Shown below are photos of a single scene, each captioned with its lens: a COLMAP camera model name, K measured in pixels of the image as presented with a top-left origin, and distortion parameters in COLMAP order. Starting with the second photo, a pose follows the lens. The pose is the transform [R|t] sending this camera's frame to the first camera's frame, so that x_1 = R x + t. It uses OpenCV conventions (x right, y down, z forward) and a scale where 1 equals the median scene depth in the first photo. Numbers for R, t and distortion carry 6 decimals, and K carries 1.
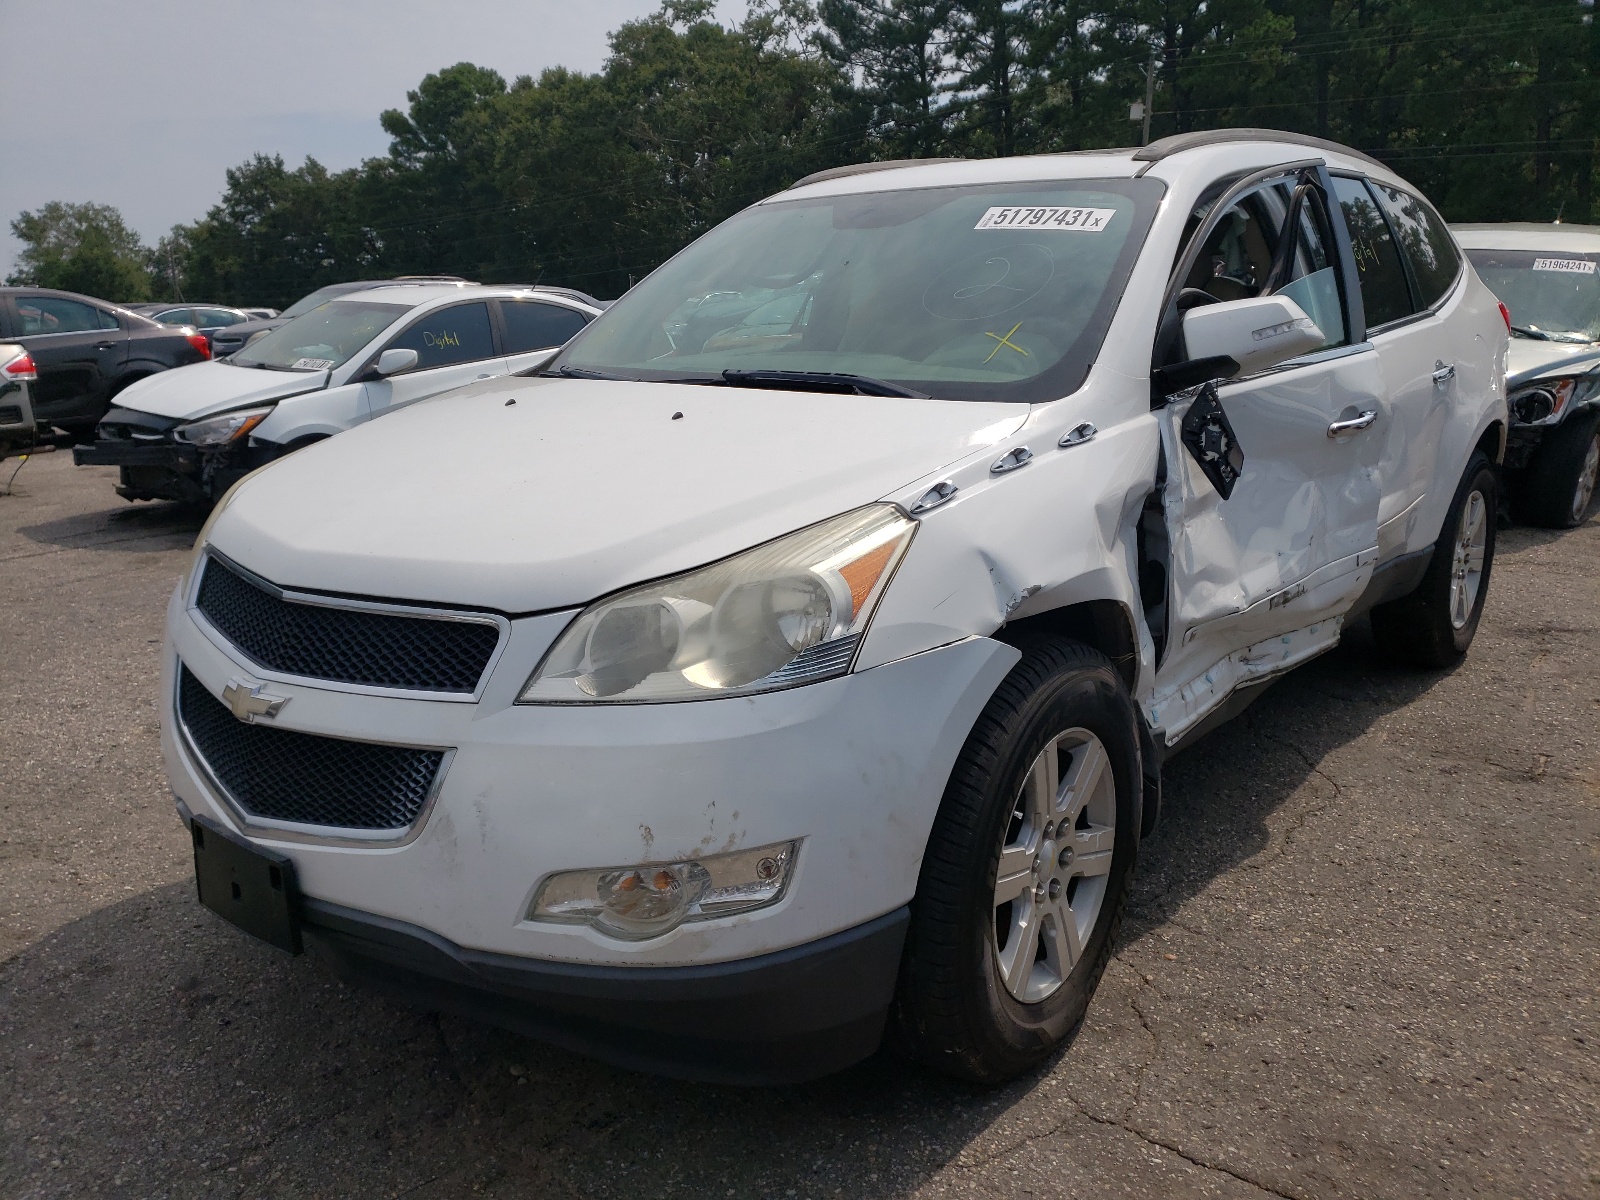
lens RADIAL K [[1212.3, 0, 796.2], [0, 1212.3, 599.2], [0, 0, 1]] dist [0.011840, 0.004999]
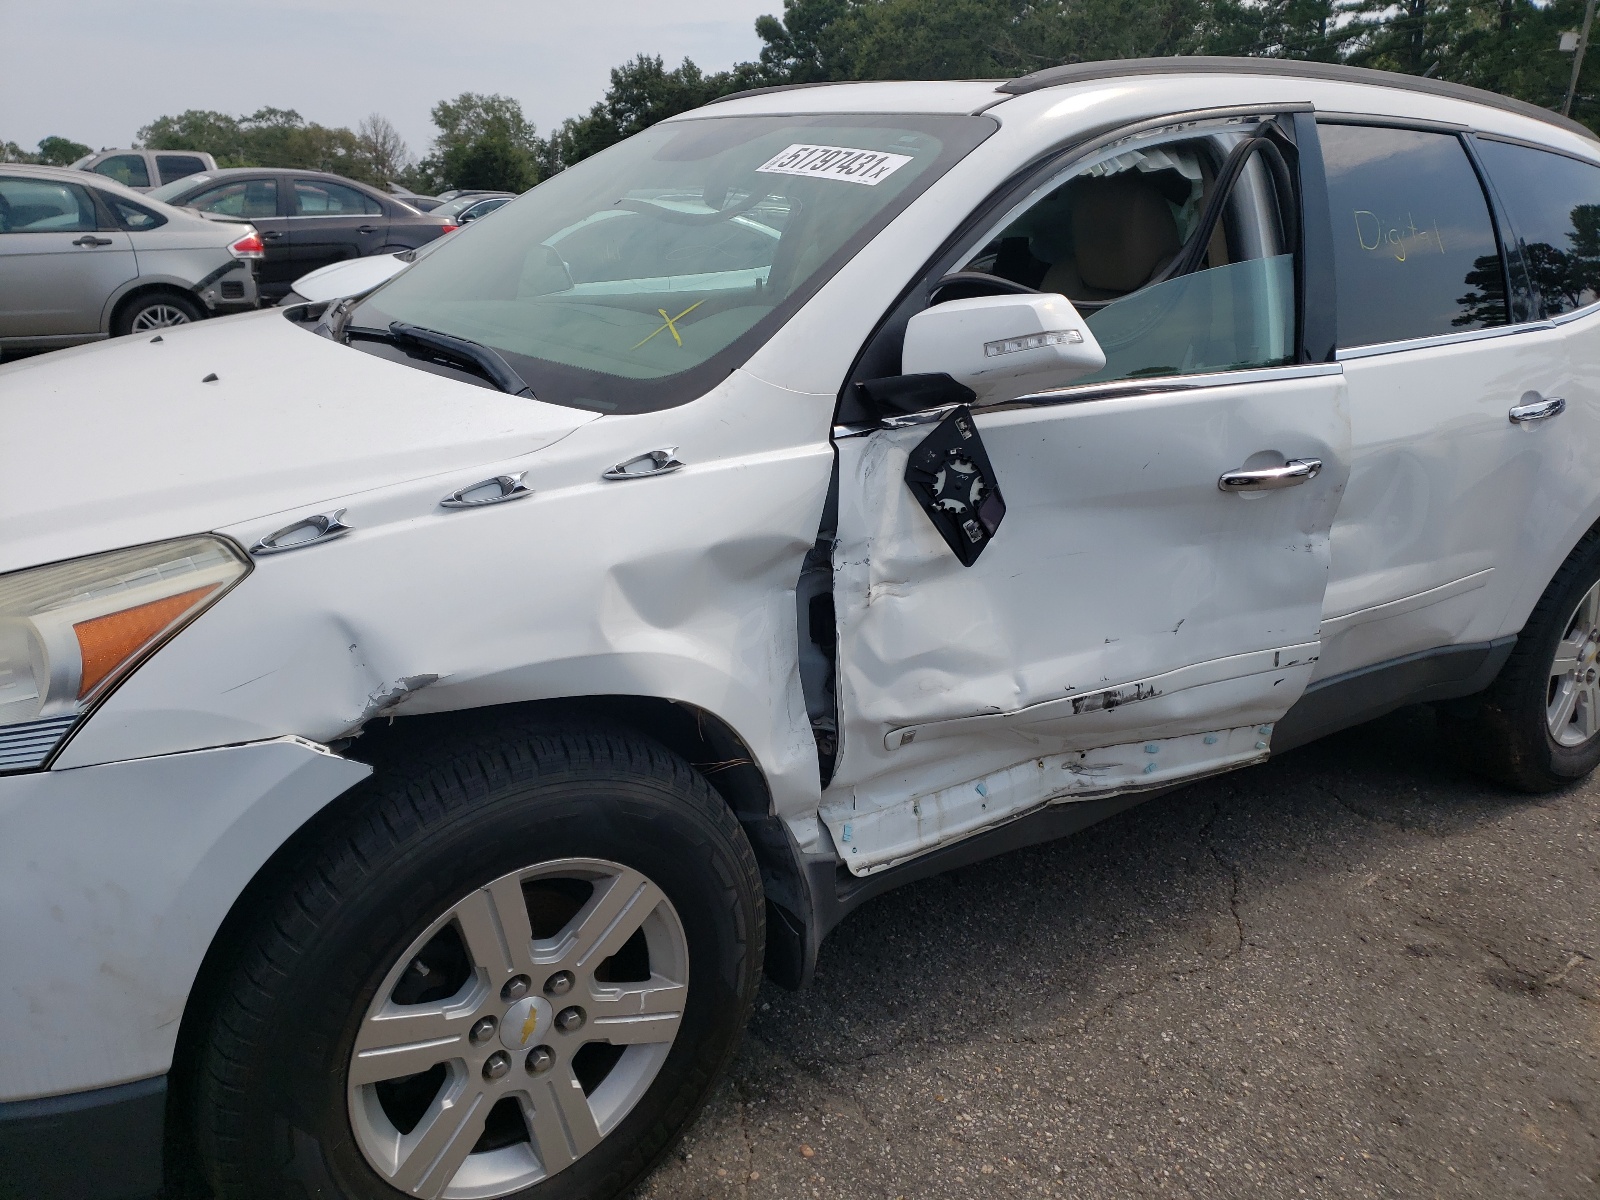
lens RADIAL K [[1216.0, 0, 799.8], [0, 1216.0, 579.7], [0, 0, 1]] dist [0.027330, -0.007625]
pose [[0.961862, 0.141011, -0.234385, 0.429379], [-0.130427, 0.989632, 0.060140, -0.104945], [0.240436, -0.027276, 0.970282, 0.261862]]
